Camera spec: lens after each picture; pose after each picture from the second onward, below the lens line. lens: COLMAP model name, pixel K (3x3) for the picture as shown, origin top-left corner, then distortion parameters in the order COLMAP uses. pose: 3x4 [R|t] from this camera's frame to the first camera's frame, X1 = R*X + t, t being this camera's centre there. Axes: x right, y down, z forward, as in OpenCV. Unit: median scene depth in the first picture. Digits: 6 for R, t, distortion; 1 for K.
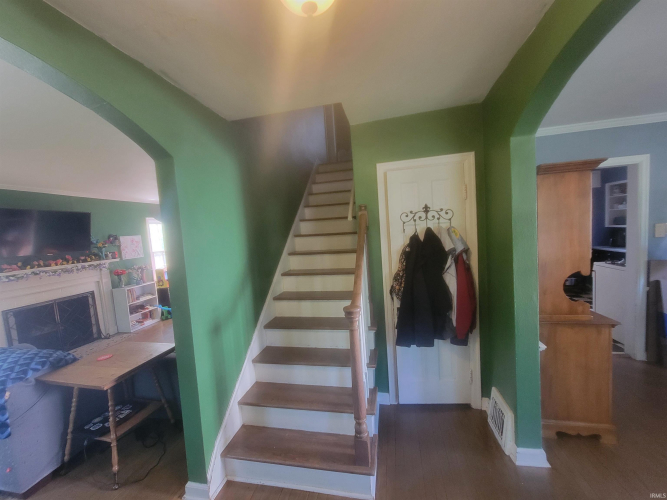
lens RADIAL K [[272.8, 0, 332.3], [0, 272.8, 251.8], [0, 0, 1]] dist [-0.001224, -0.000170]
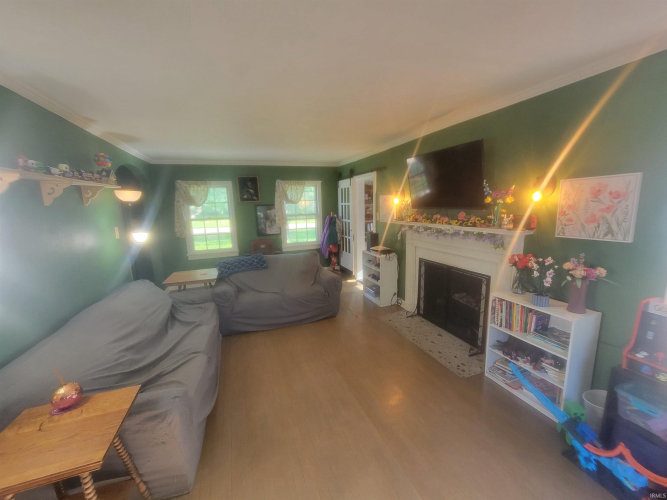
lens RADIAL K [[272.8, 0, 334.1], [0, 272.8, 249.8], [0, 0, 1]] dist [-0.001224, -0.000170]
pose [[-0.855278, 0.164426, -0.491390, -0.309457], [0.038338, 0.965799, 0.256442, -0.084987], [0.516749, 0.200491, -0.832330, 1.372911]]
